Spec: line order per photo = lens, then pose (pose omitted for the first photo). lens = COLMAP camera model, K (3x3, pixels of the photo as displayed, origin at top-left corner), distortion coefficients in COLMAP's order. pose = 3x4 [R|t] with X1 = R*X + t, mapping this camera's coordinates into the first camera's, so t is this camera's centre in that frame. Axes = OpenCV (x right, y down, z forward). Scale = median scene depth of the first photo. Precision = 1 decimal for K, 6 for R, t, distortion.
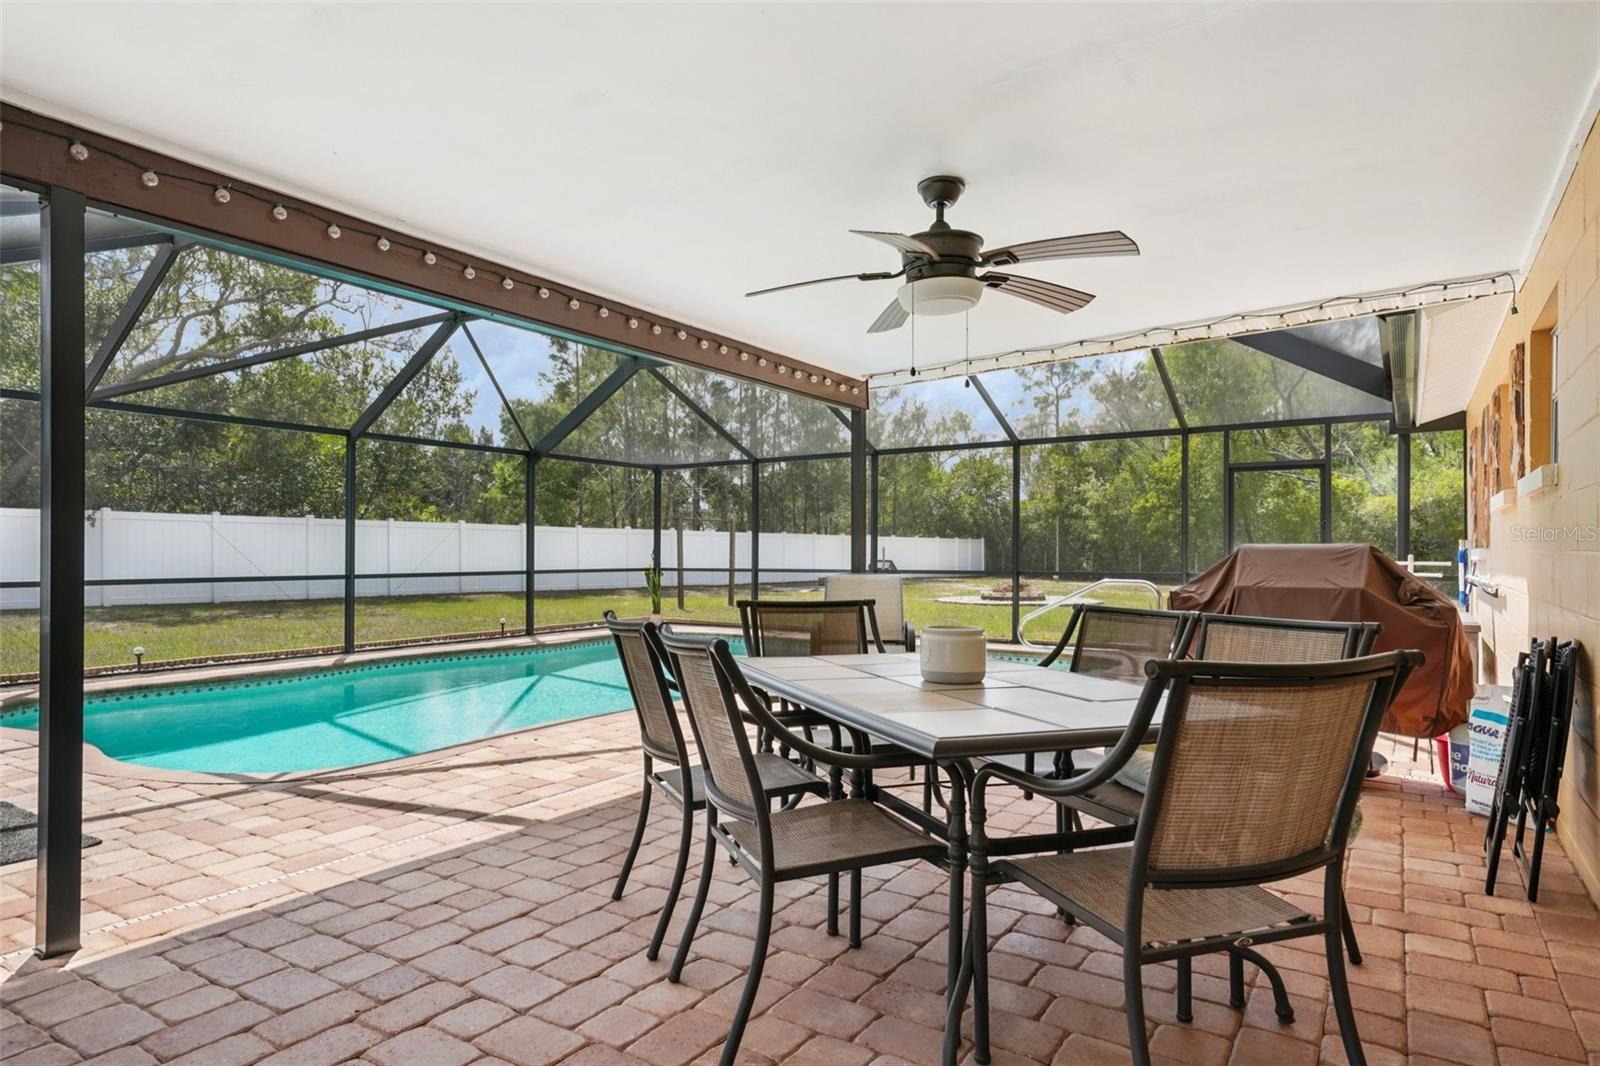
lens RADIAL K [[915.5, 0, 801.2], [0, 915.5, 531.1], [0, 0, 1]] dist [0.022529, 0.000687]
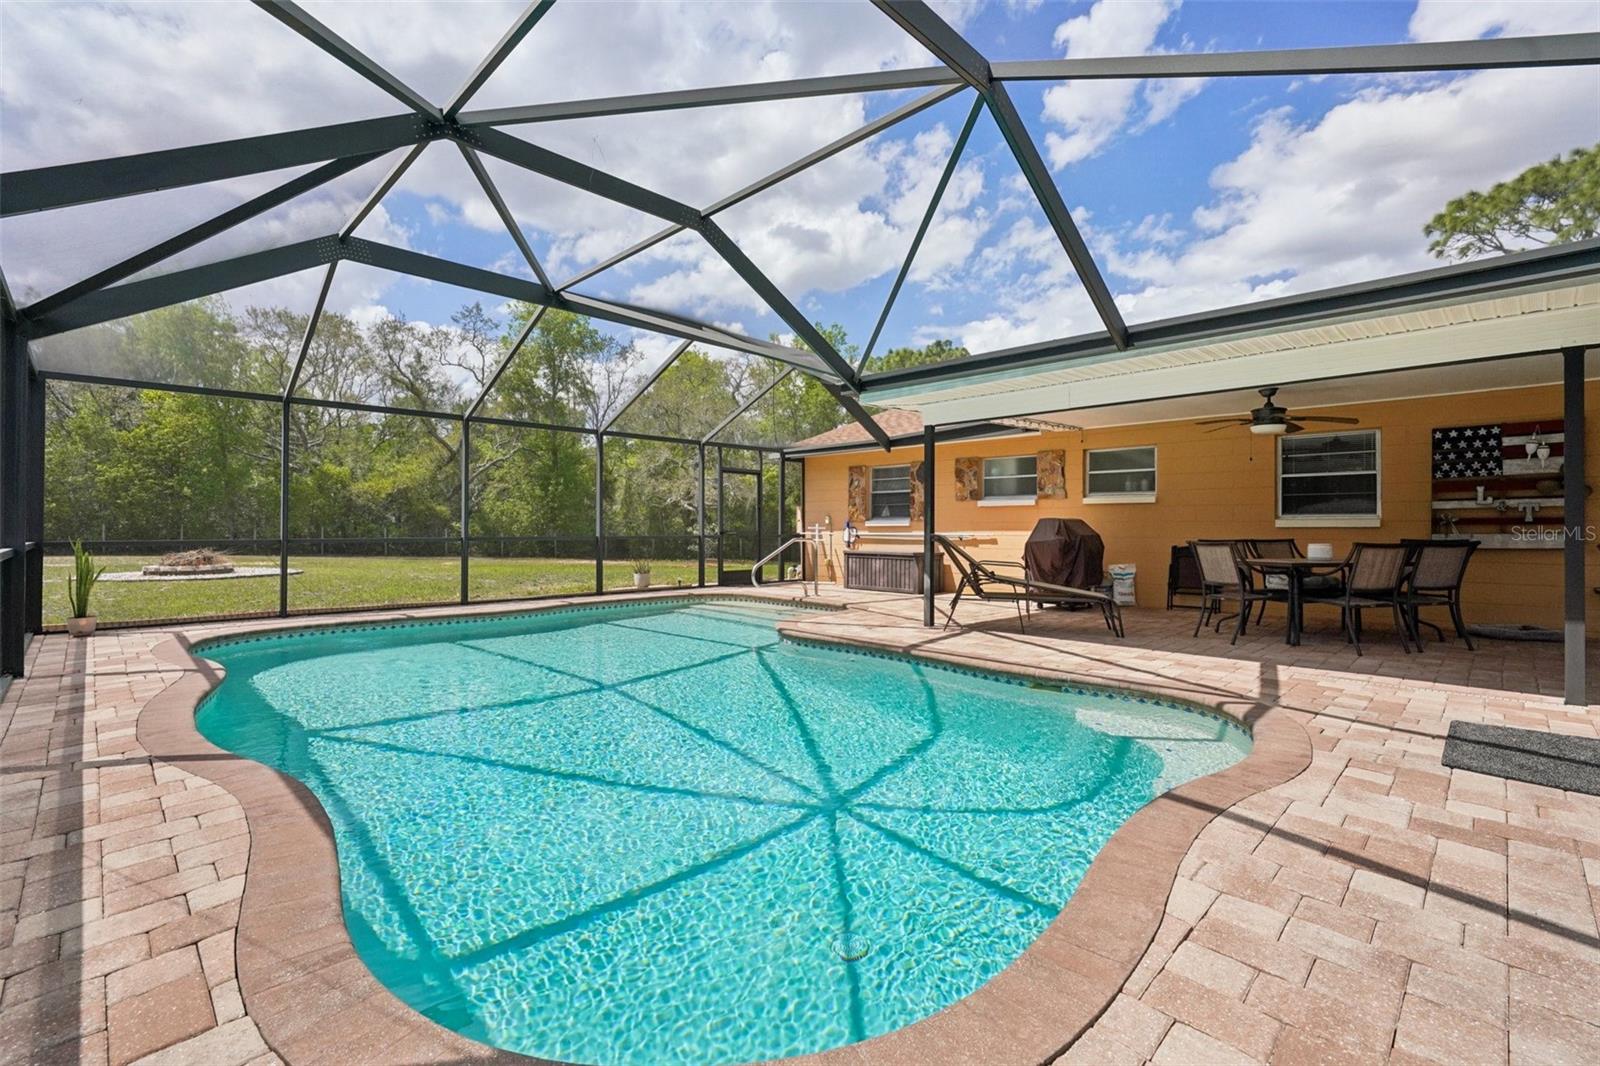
lens RADIAL K [[713.5, 0, 796.7], [0, 713.5, 531.8], [0, 0, 1]] dist [-0.019610, -0.000184]
pose [[0.189851, 0.001189, 0.981812, -0.407740], [-0.028638, 0.999580, 0.004327, 0.017814], [-0.981395, -0.028939, 0.189805, 0.362643]]
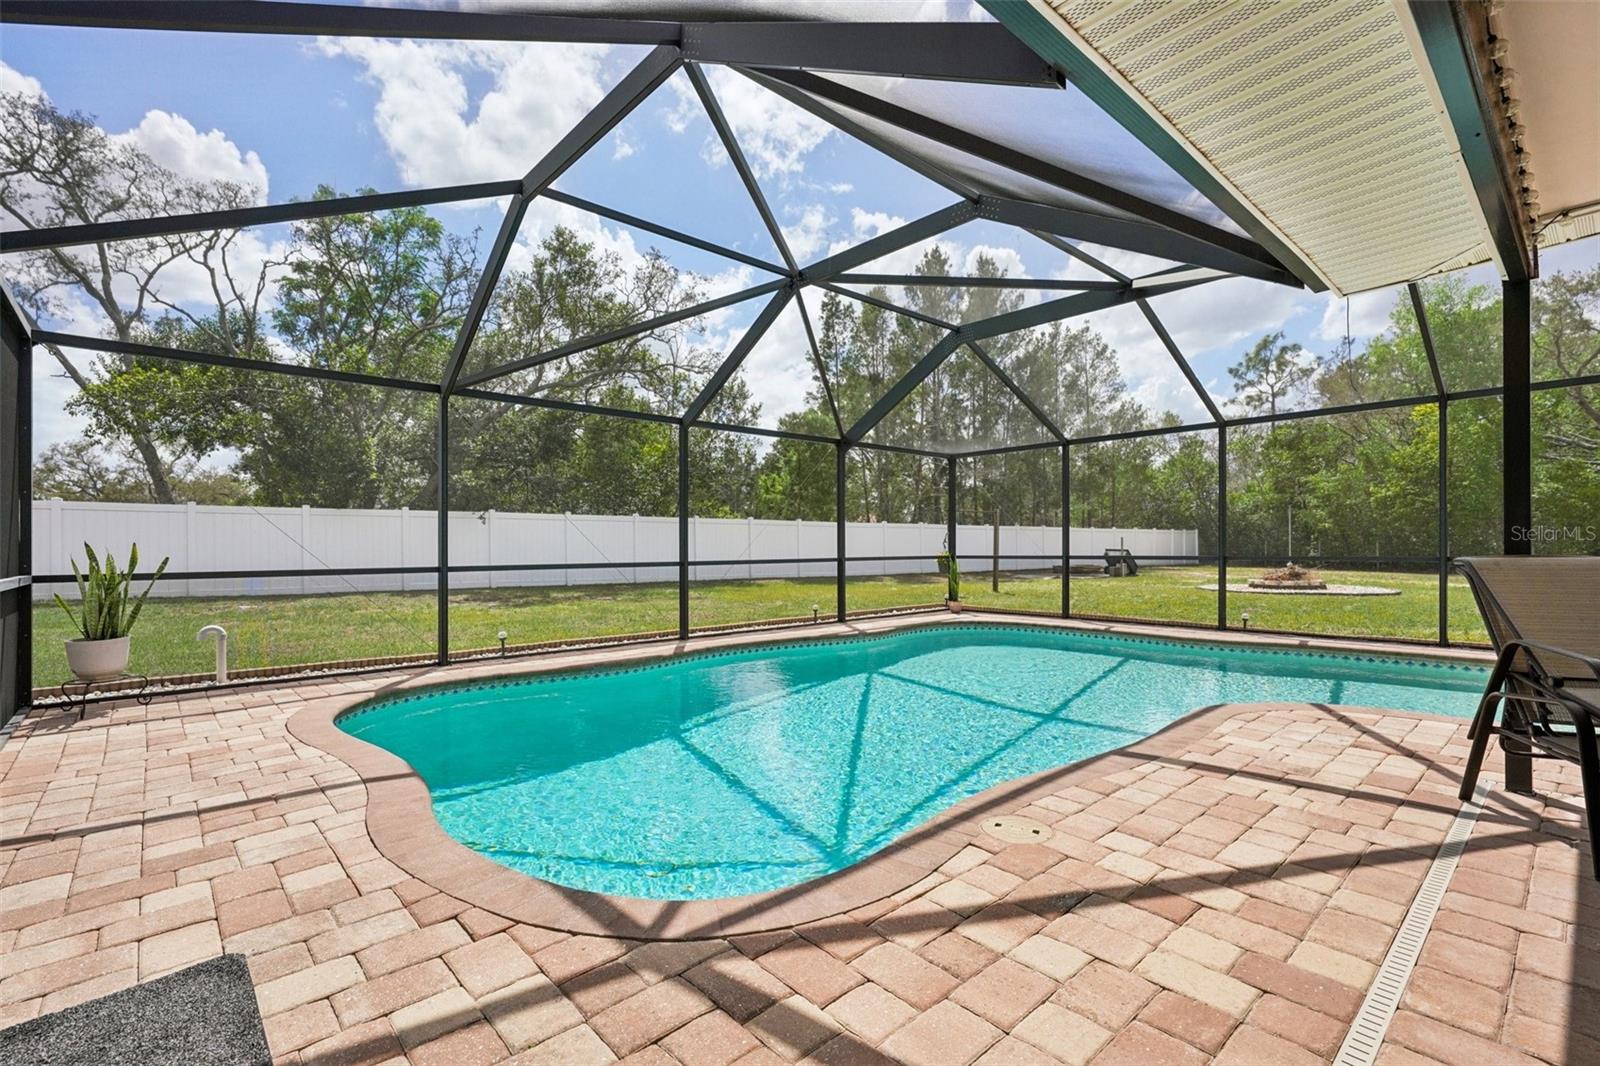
lens RADIAL K [[721.3, 0, 800.8], [0, 721.3, 534.0], [0, 0, 1]] dist [-0.002384, 0.001892]
pose [[0.967957, -0.010277, -0.250905, -0.095424], [0.011968, 0.999915, 0.005215, 0.008530], [0.250830, -0.008050, 0.967998, 0.152813]]
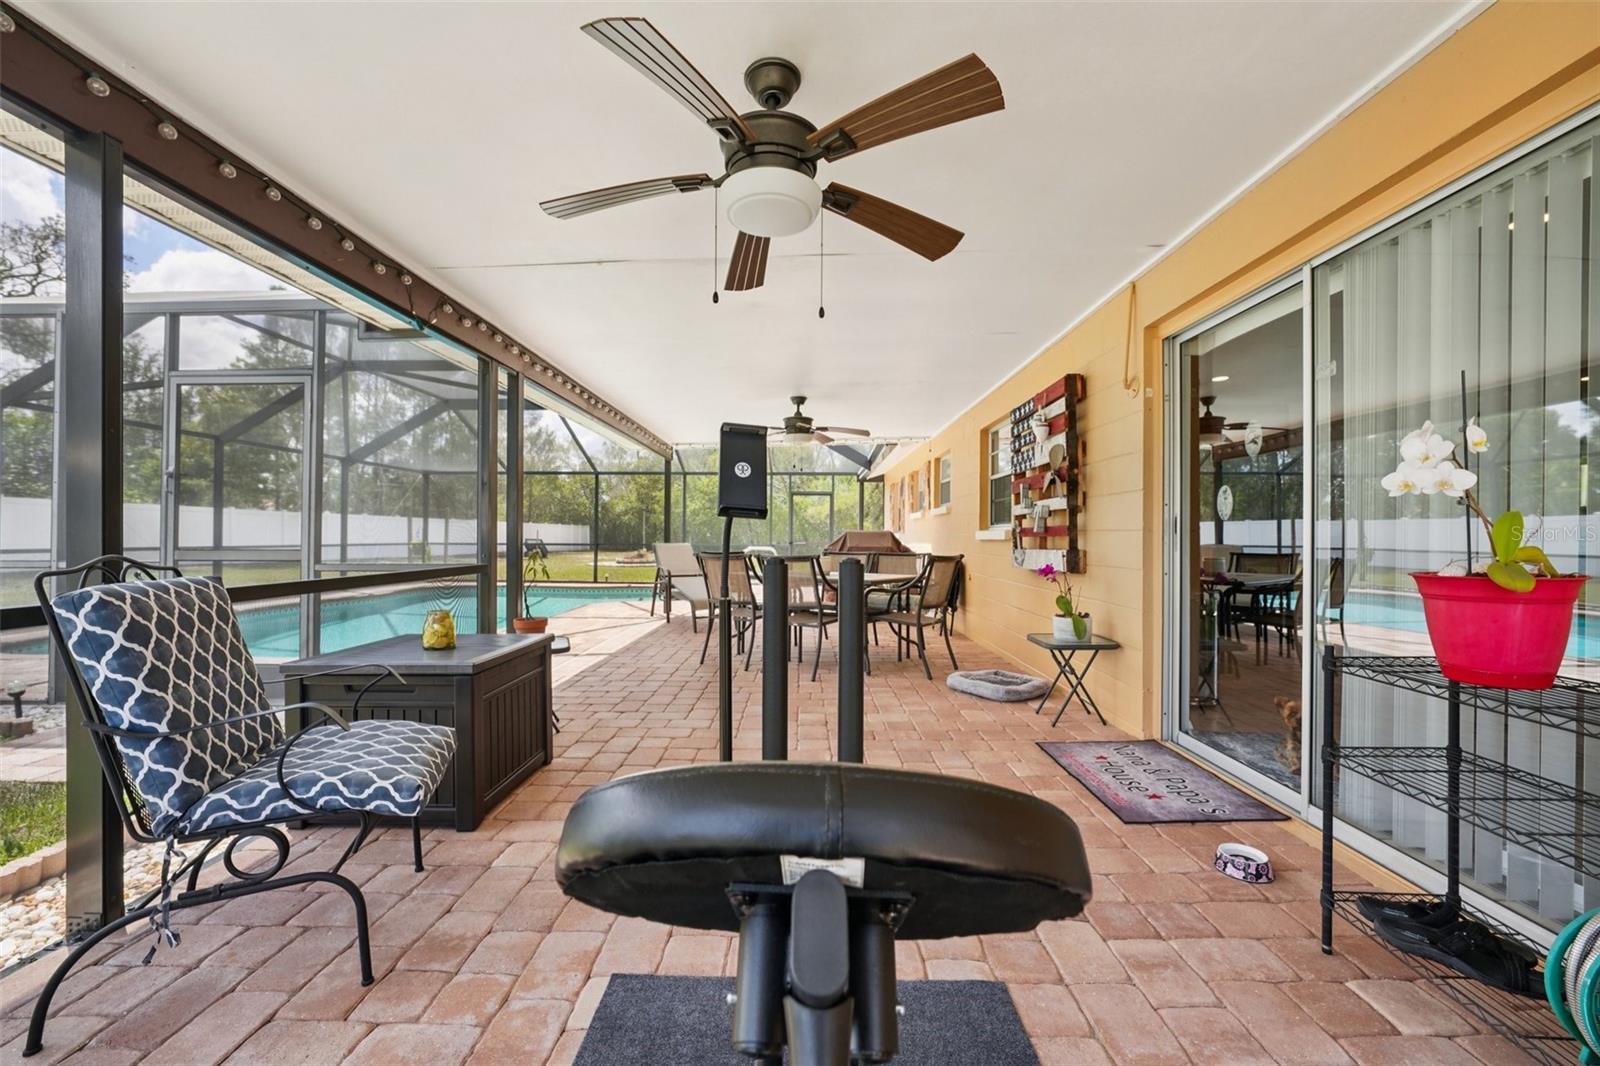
lens RADIAL K [[622.4, 0, 792.3], [0, 622.4, 526.8], [0, 0, 1]] dist [-0.000069, 0.000005]
pose [[0.846469, 0.012993, 0.532280, -0.151774], [-0.018263, 0.999822, 0.004638, 0.000071], [-0.532125, -0.013647, 0.846556, -0.102205]]
